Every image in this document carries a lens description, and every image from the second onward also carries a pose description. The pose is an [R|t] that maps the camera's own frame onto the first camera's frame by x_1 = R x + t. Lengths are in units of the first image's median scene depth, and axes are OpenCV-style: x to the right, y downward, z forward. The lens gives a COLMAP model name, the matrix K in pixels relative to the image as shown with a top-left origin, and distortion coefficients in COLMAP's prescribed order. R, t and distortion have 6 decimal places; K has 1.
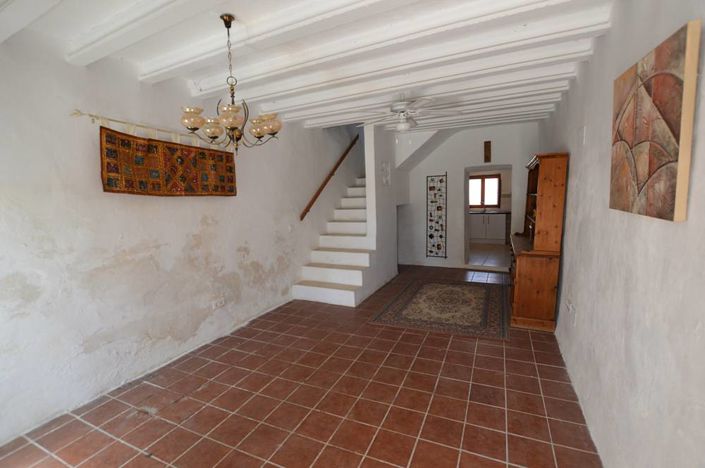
lens RADIAL K [[314.9, 0, 356.1], [0, 314.9, 234.8], [0, 0, 1]] dist [-0.001823, -0.000055]
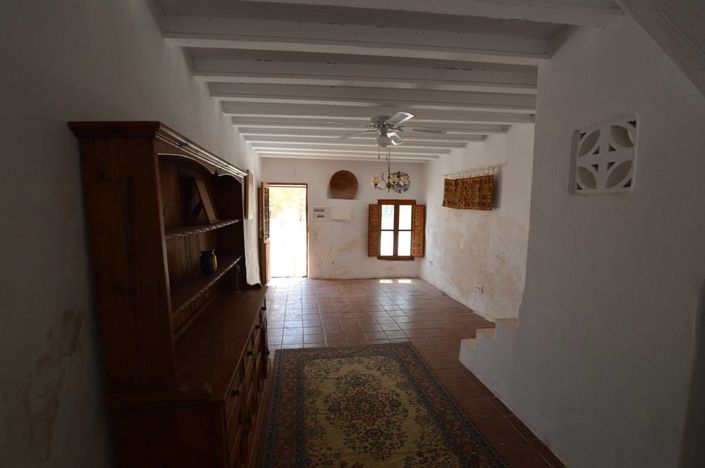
lens RADIAL K [[314.9, 0, 351.4], [0, 314.9, 235.1], [0, 0, 1]] dist [-0.001823, -0.000055]
pose [[-0.829943, 0.070224, -0.553410, 0.691876], [-0.057685, 0.975923, 0.210348, -0.237250], [0.554857, 0.206500, -0.805910, 1.585765]]
